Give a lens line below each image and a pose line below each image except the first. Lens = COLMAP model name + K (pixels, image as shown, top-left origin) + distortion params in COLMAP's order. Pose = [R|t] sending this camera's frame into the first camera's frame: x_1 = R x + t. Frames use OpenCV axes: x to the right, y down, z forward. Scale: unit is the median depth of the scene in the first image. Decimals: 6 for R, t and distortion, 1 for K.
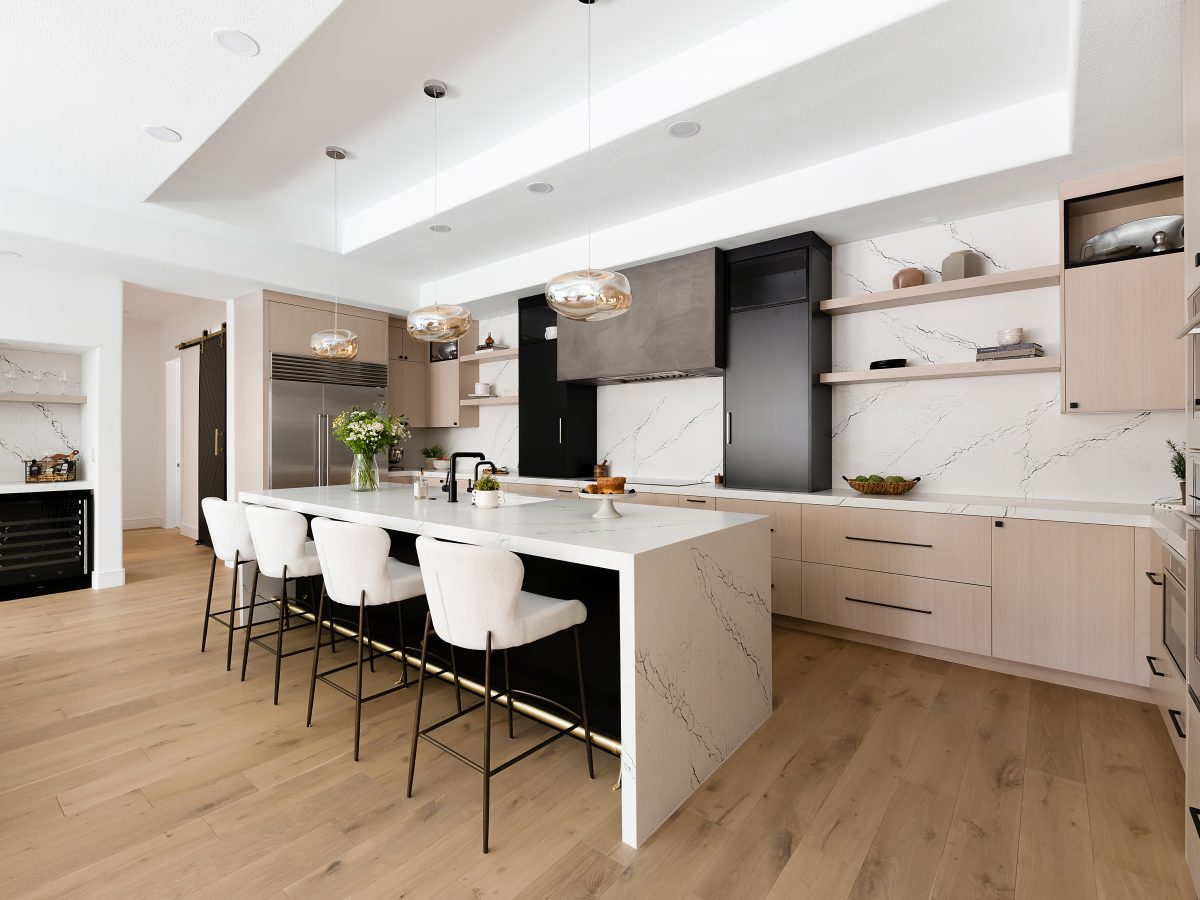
lens RADIAL K [[562.5, 0, 574.3], [0, 562.5, 439.6], [0, 0, 1]] dist [0.003755, -0.005739]
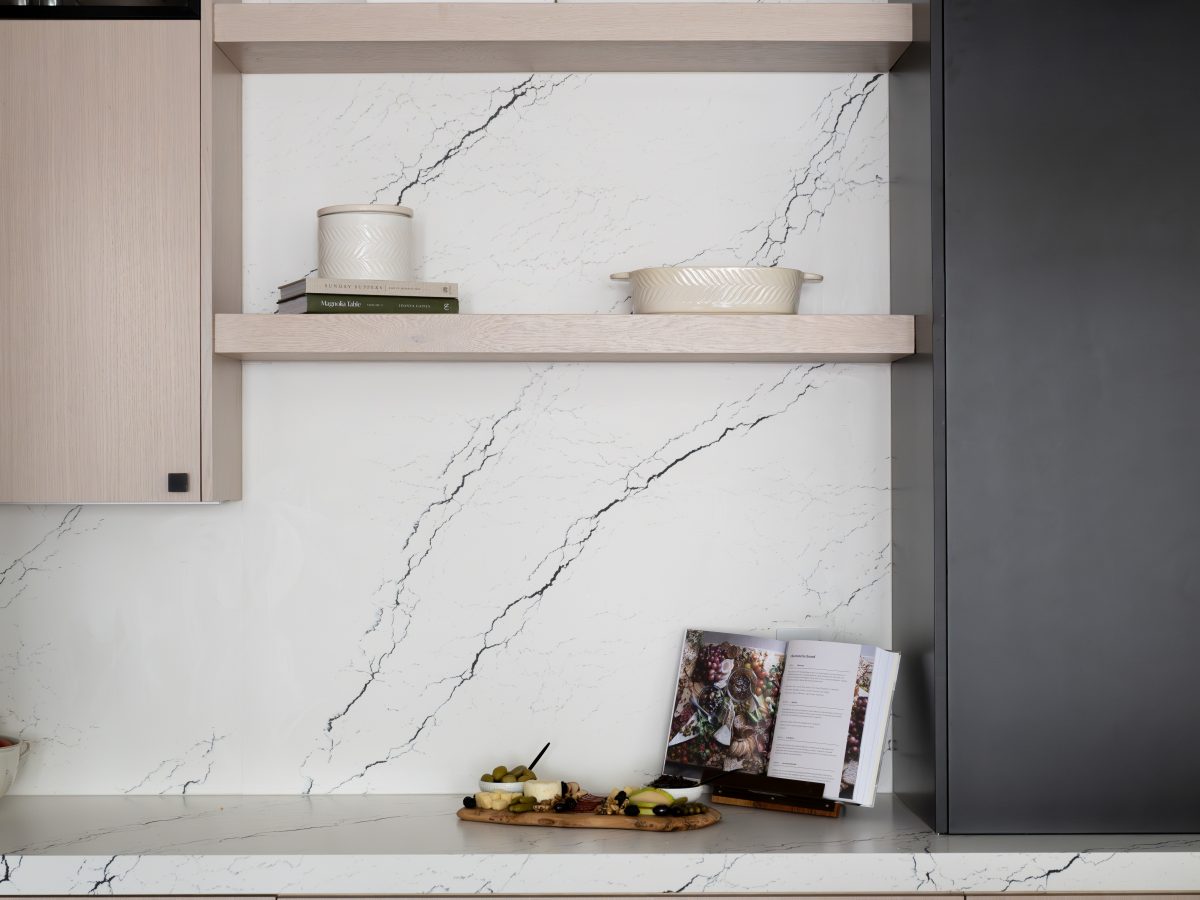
lens RADIAL K [[2126.1, 0, 590.4], [0, 2126.1, 455.6], [0, 0, 1]] dist [-0.026653, 0.000000]
pose [[0.762722, 0.007915, 0.646678, -0.751121], [0.002236, 0.999887, -0.014875, -0.042509], [-0.646722, 0.012791, 0.762618, 0.851344]]
